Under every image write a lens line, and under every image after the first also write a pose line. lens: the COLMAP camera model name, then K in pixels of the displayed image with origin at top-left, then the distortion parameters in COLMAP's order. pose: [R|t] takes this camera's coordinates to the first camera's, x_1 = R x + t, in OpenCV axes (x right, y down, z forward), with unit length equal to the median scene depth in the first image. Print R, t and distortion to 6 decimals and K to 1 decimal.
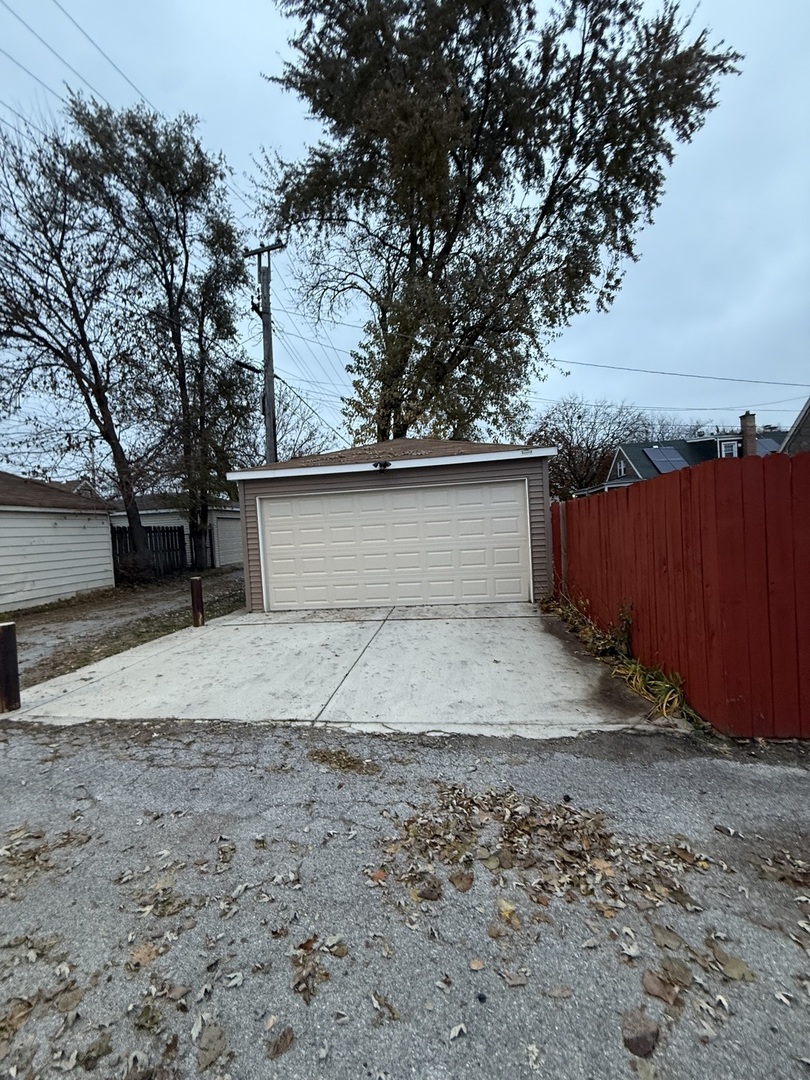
lens RADIAL K [[428.1, 0, 407.3], [0, 428.1, 538.8], [0, 0, 1]] dist [0.000133, -0.000086]
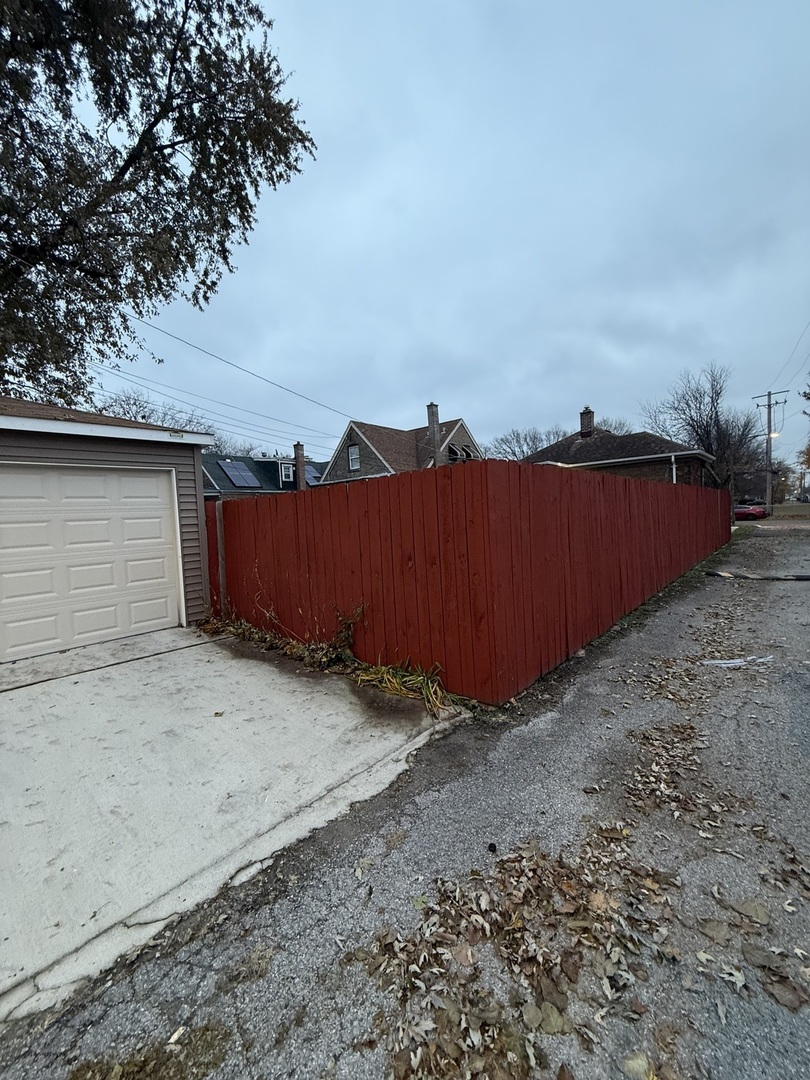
lens RADIAL K [[428.1, 0, 403.7], [0, 428.1, 538.0], [0, 0, 1]] dist [0.000133, -0.000086]
pose [[0.577467, -0.010998, 0.816340, -0.263319], [0.035816, 0.999288, -0.011873, 0.020773], [-0.815628, 0.036094, 0.577449, 0.459781]]
